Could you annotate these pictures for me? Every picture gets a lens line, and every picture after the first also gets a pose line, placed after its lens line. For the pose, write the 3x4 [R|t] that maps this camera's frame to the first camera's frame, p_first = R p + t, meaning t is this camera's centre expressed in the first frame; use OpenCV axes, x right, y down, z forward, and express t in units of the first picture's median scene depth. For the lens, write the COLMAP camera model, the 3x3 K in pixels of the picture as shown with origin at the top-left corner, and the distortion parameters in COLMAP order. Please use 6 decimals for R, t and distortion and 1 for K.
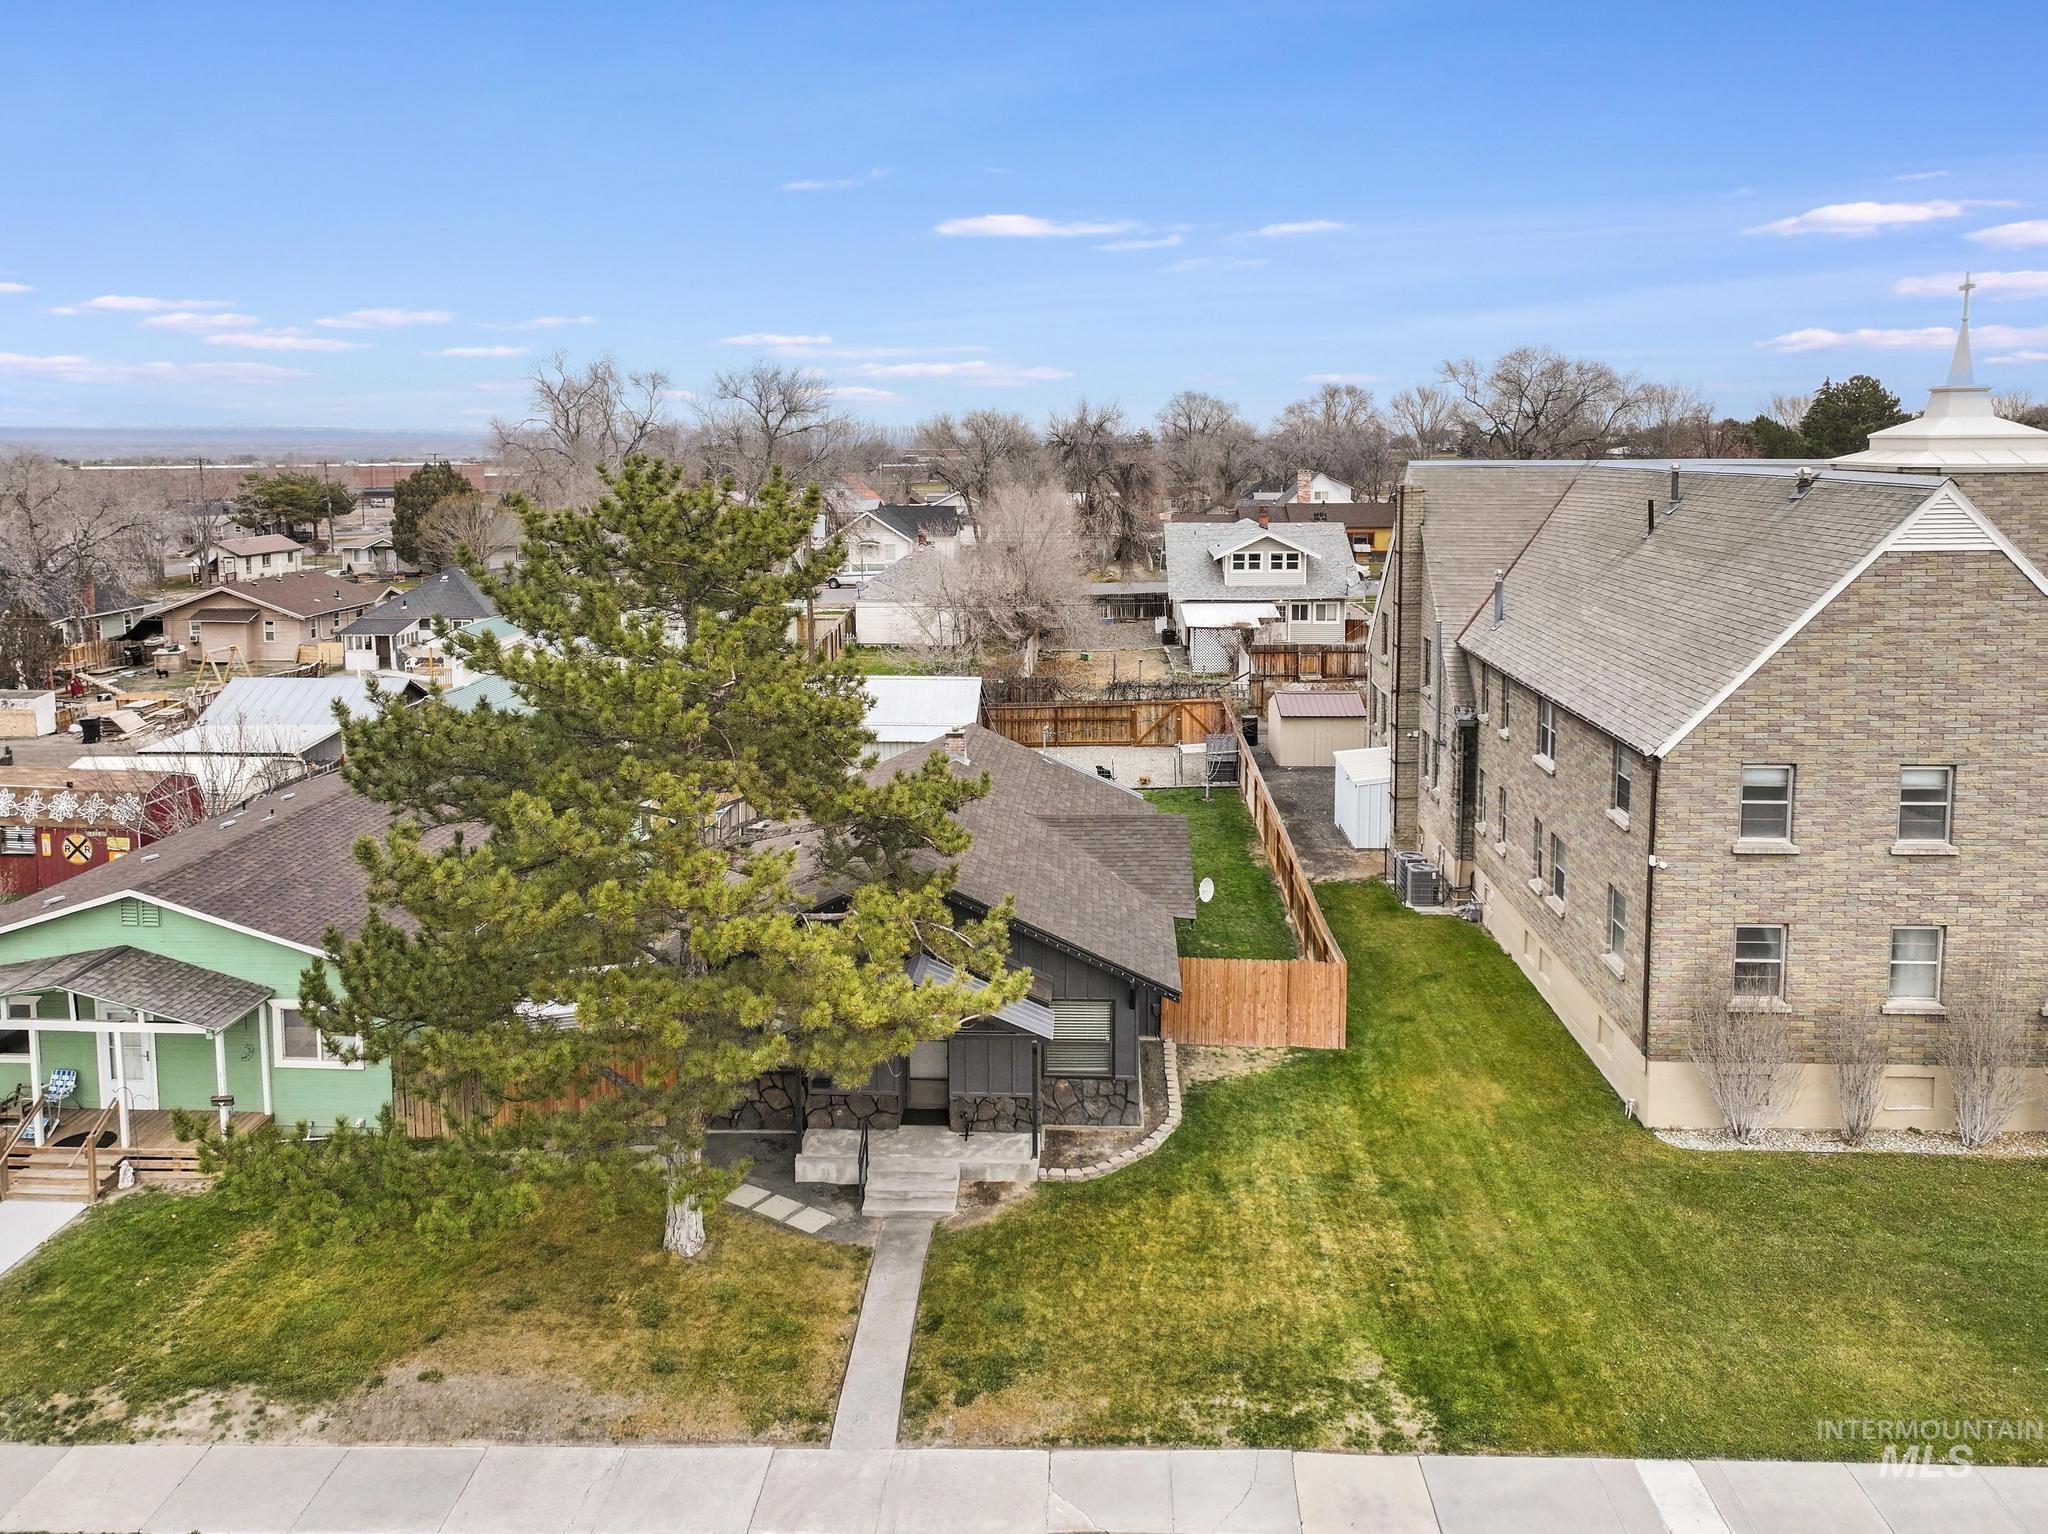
lens RADIAL K [[1465.2, 0, 1044.3], [0, 1465.2, 759.1], [0, 0, 1]] dist [0.012108, -0.002560]
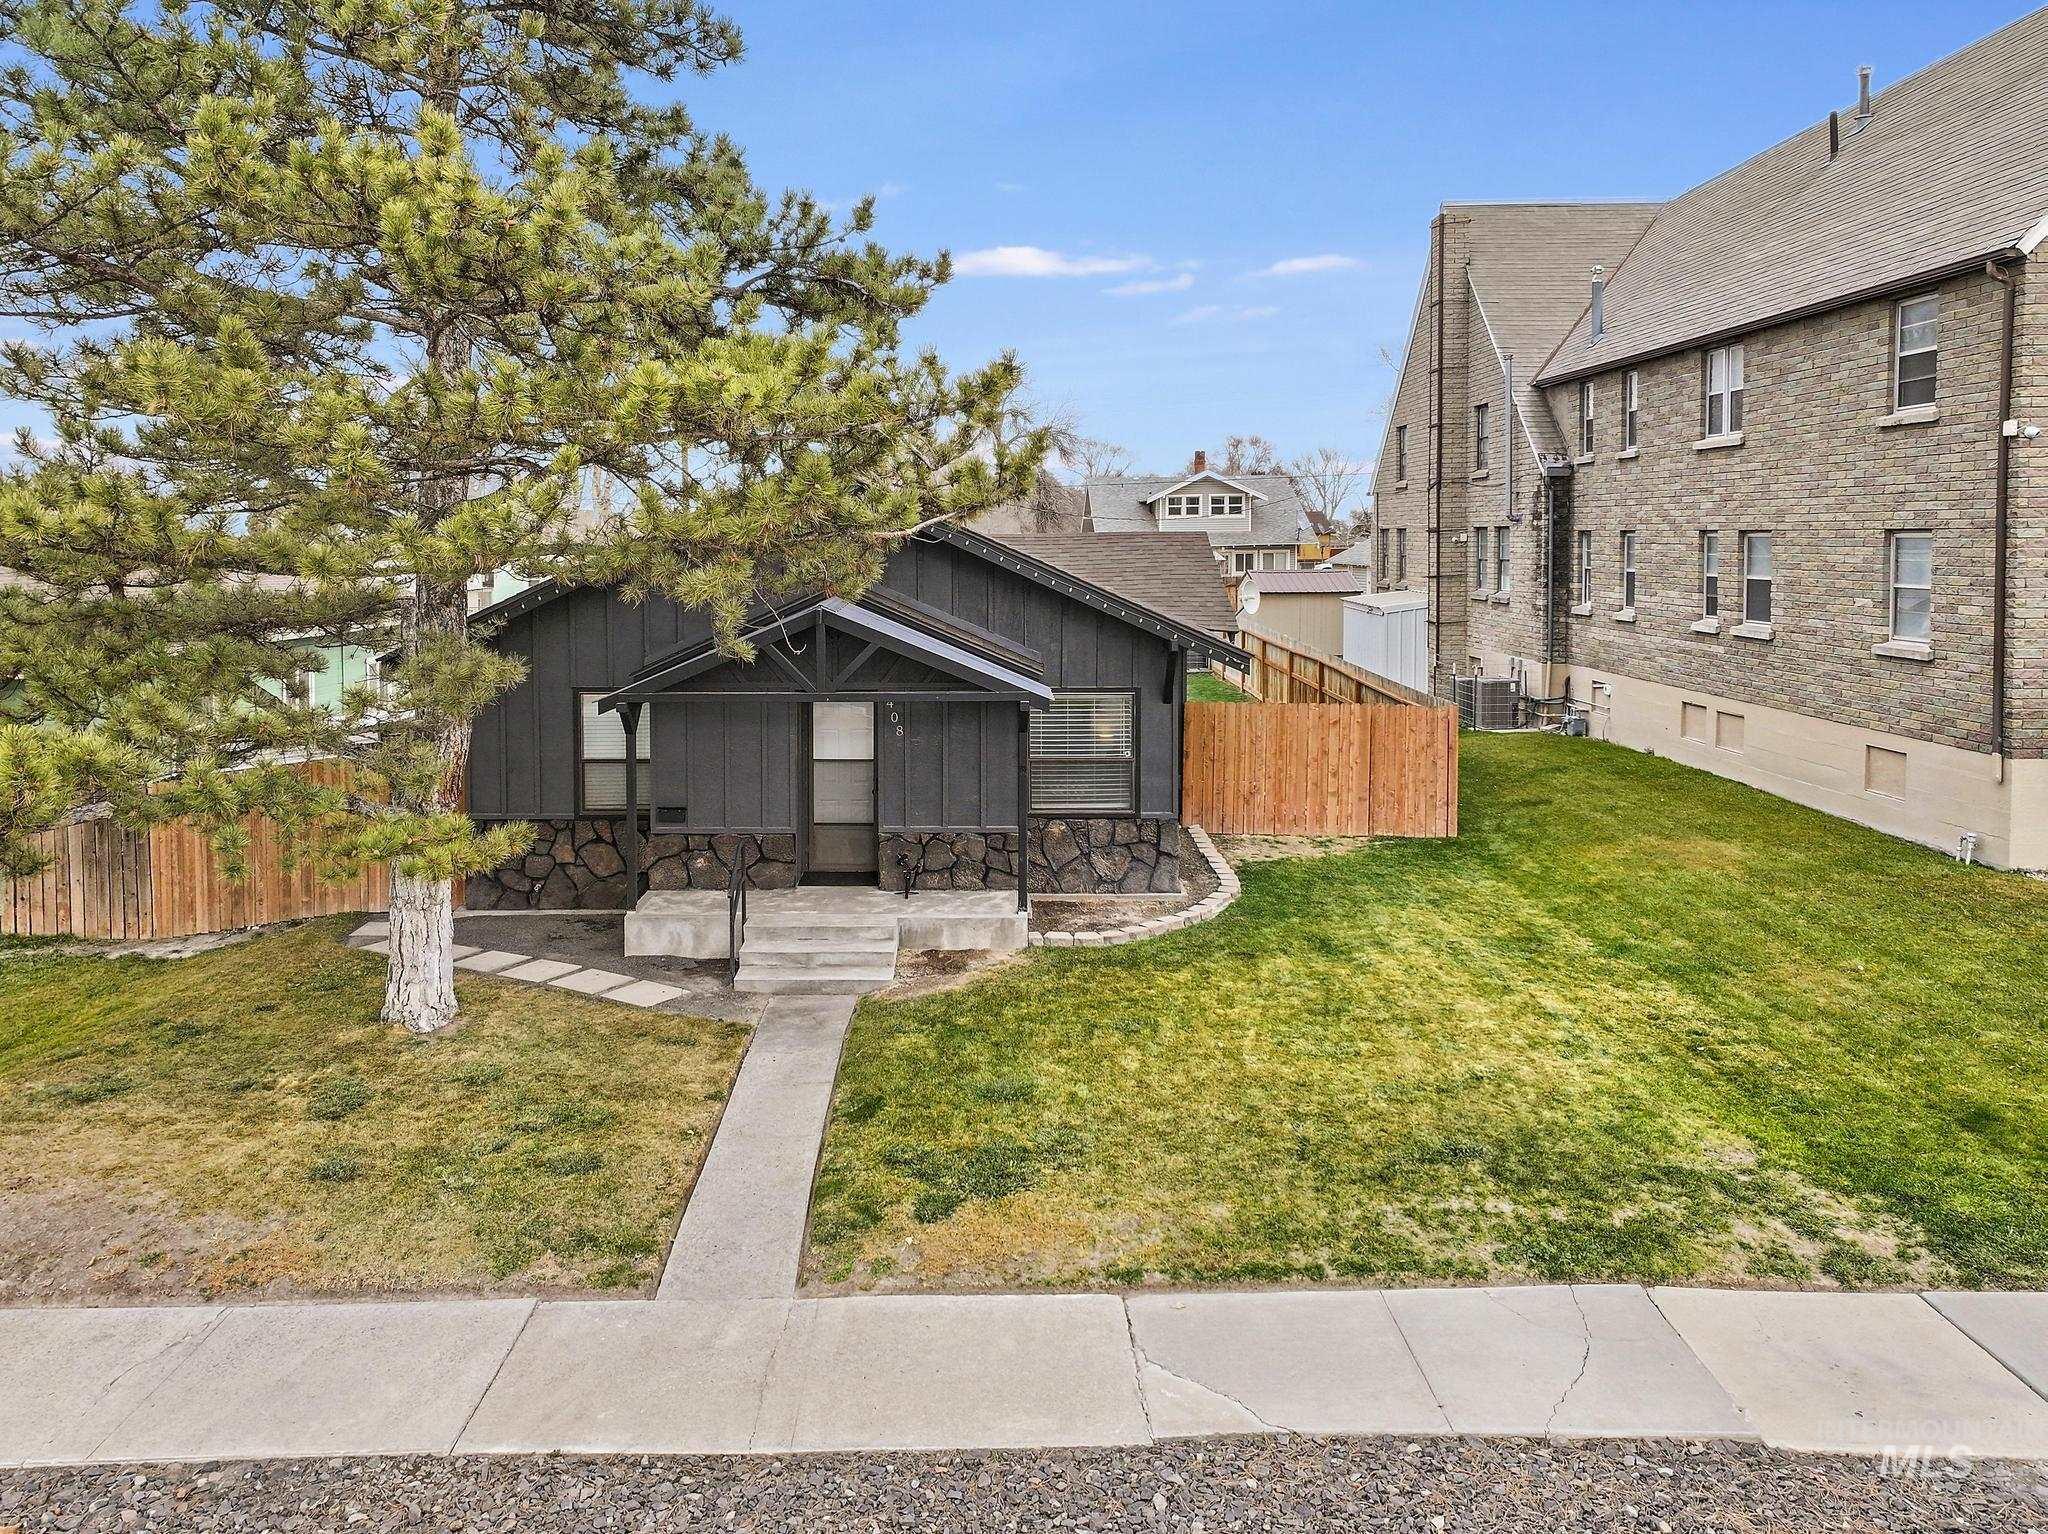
lens RADIAL K [[1465.2, 0, 949.8], [0, 1465.2, 781.1], [0, 0, 1]] dist [0.012108, -0.002560]
pose [[0.999926, -0.007634, 0.009456, -0.048303], [0.008144, 0.998448, -0.055095, 0.291820], [-0.009021, 0.055168, 0.998436, 0.458583]]
